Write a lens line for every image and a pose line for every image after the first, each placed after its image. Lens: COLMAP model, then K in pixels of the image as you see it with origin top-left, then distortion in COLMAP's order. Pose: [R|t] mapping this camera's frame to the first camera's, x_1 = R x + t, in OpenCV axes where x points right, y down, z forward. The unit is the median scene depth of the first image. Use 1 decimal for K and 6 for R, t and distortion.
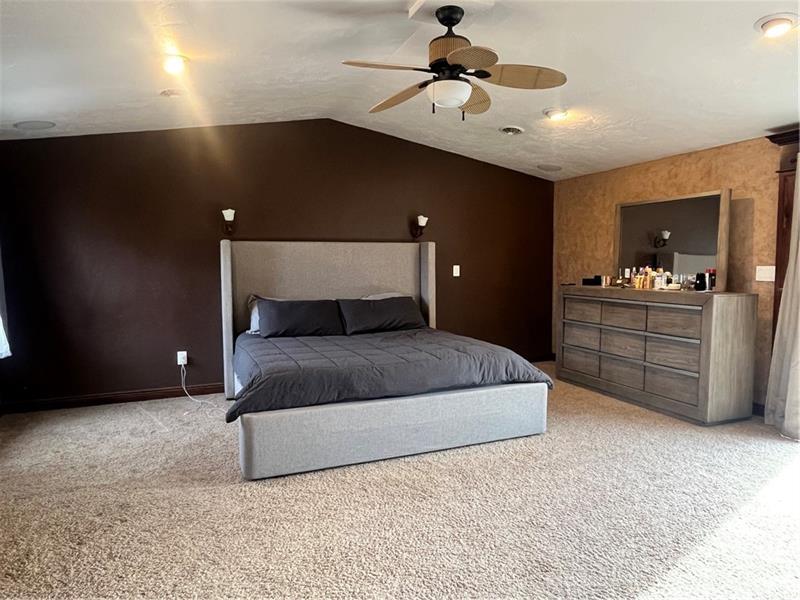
lens RADIAL K [[513.1, 0, 399.5], [0, 513.1, 302.4], [0, 0, 1]] dist [-0.004902, 0.000876]
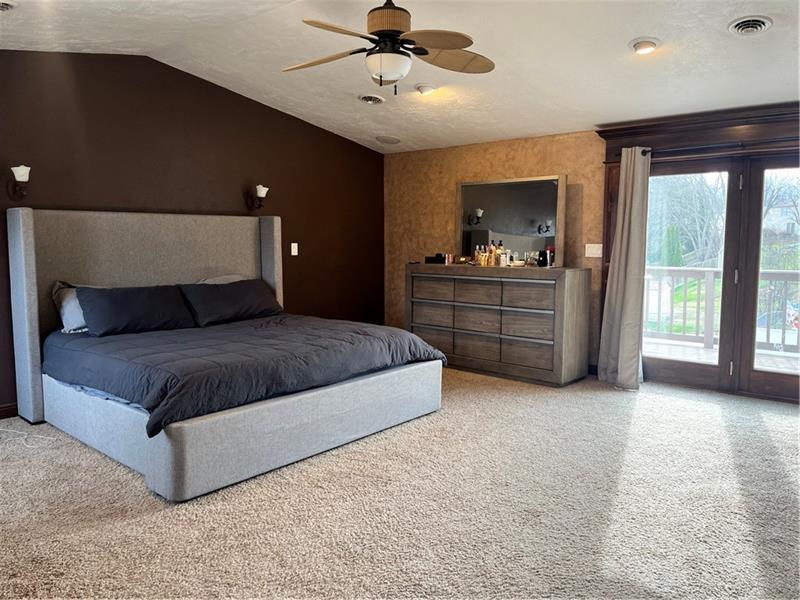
lens RADIAL K [[606.5, 0, 401.7], [0, 606.5, 297.8], [0, 0, 1]] dist [0.056434, -0.078489]
pose [[0.892804, -0.039003, 0.448753, -0.302377], [0.030044, 0.999182, 0.027071, -0.000540], [-0.449442, -0.010687, 0.893246, -0.033231]]
